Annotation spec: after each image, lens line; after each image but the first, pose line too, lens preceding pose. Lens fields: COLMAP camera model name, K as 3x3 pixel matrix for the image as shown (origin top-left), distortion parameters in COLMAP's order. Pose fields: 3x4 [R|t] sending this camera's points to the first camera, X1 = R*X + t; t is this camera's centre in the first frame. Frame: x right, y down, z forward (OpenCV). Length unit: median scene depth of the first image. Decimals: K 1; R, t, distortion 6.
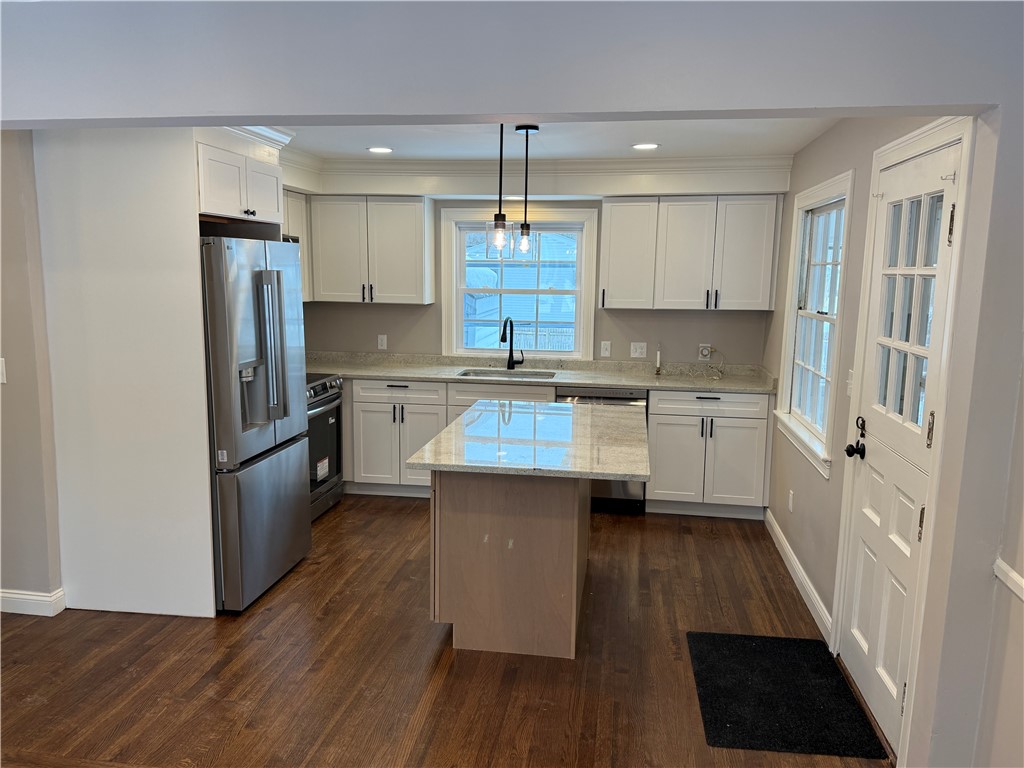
lens RADIAL K [[797.3, 0, 512.0], [0, 797.3, 384.0], [0, 0, 1]] dist [-0.001304, -0.000528]
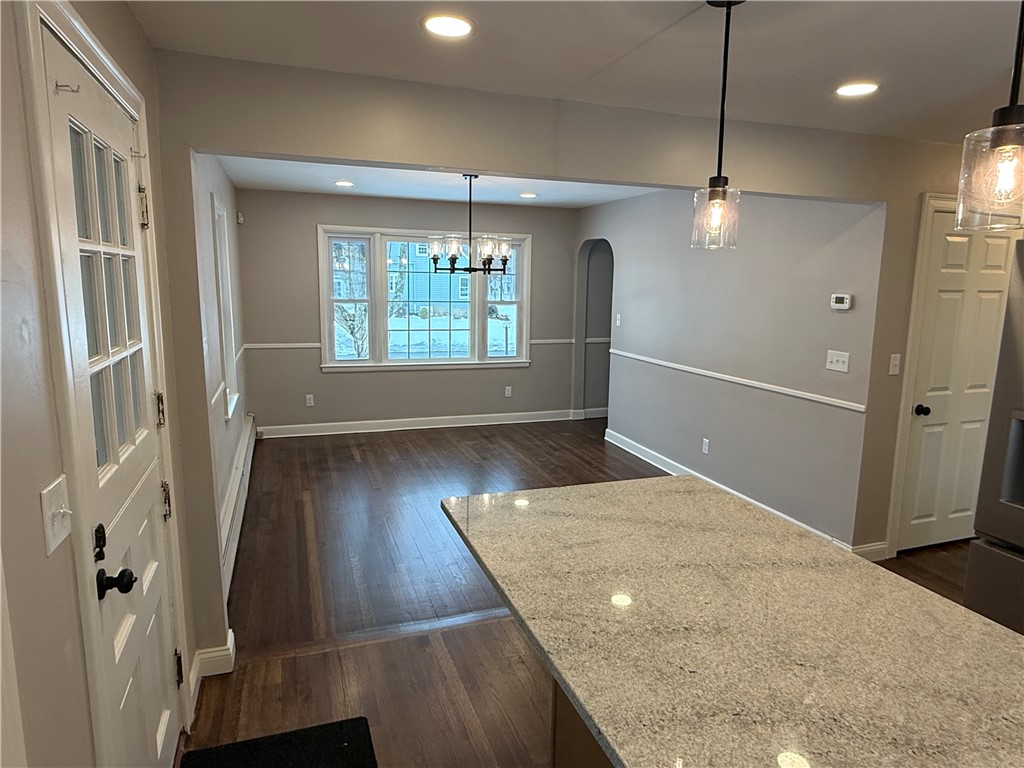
lens RADIAL K [[650.0, 0, 512.0], [0, 650.0, 384.0], [0, 0, 1]] dist [0.000215, -0.000133]
pose [[-0.883191, 0.042635, -0.467072, 0.357240], [-0.098449, 0.956821, 0.273499, -0.181675], [0.458564, 0.287535, -0.840858, 1.392833]]
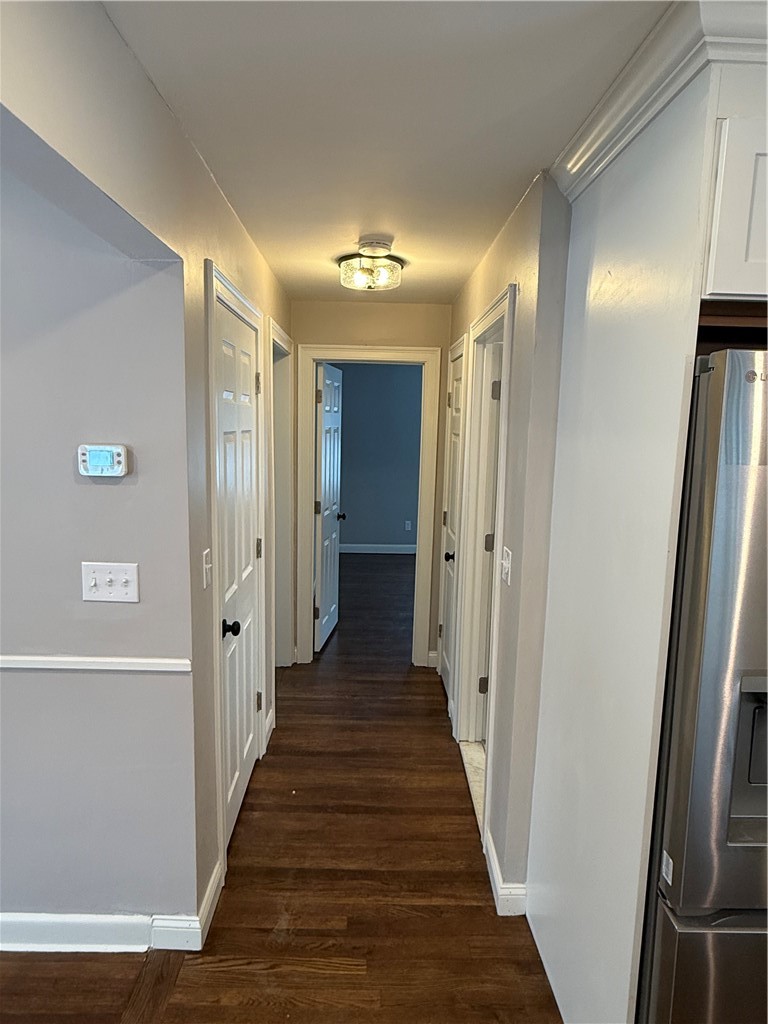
lens RADIAL K [[657.9, 0, 384.0], [0, 657.9, 512.0], [0, 0, 1]] dist [-0.004085, -0.001445]
pose [[0.169881, 0.128126, -0.977100, -0.073901], [-0.158893, 0.982100, 0.101156, -0.120548], [0.972571, 0.138069, 0.187199, 0.837520]]
